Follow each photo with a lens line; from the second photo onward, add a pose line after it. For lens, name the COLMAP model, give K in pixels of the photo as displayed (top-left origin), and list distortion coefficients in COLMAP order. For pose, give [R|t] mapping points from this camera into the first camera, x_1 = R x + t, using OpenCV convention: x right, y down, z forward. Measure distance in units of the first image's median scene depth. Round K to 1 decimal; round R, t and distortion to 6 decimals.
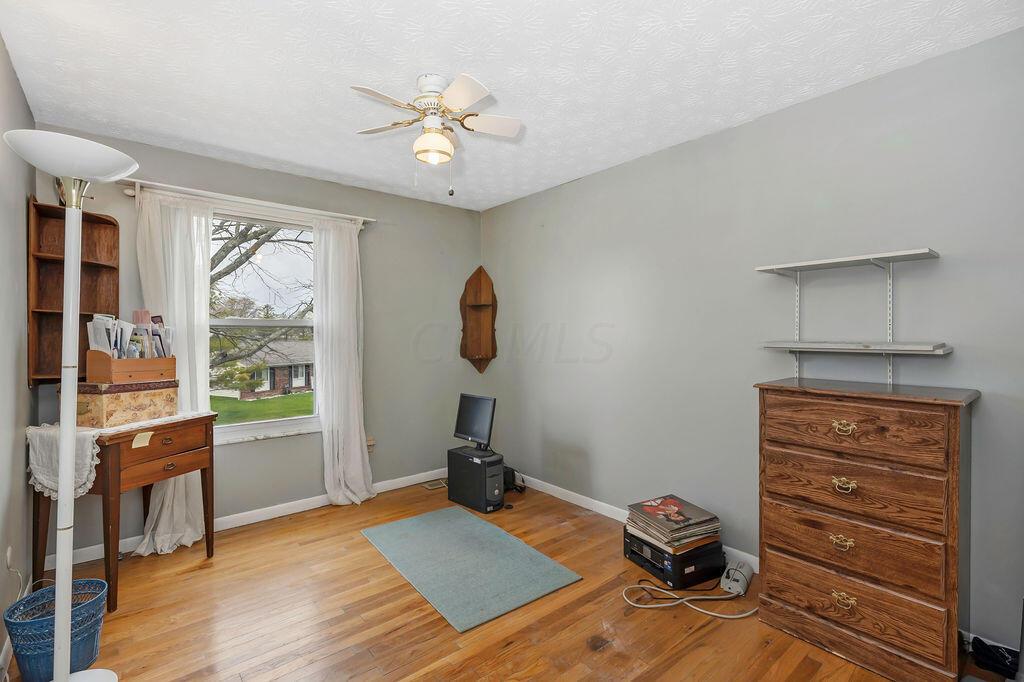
lens RADIAL K [[467.5, 0, 515.5], [0, 467.5, 336.2], [0, 0, 1]] dist [0.010776, -0.000920]
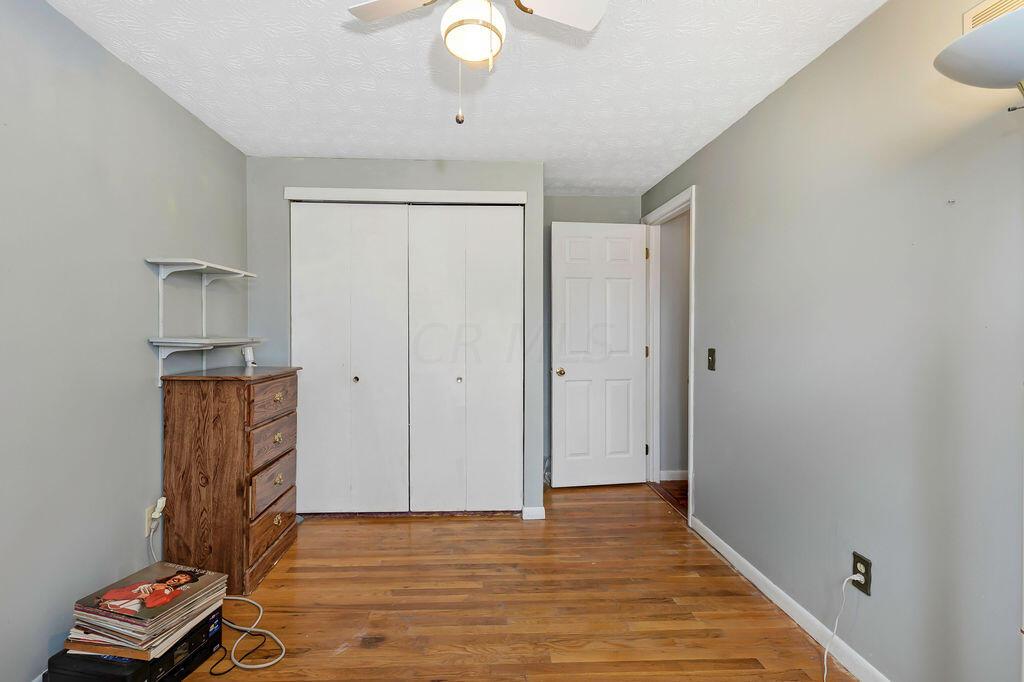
lens RADIAL K [[467.5, 0, 512.0], [0, 467.5, 335.7], [0, 0, 1]] dist [0.010776, -0.000920]
pose [[-0.810892, -0.008086, 0.585140, -0.606411], [0.002175, 0.999856, 0.016830, -0.008797], [-0.585192, 0.014920, -0.810758, 1.534252]]
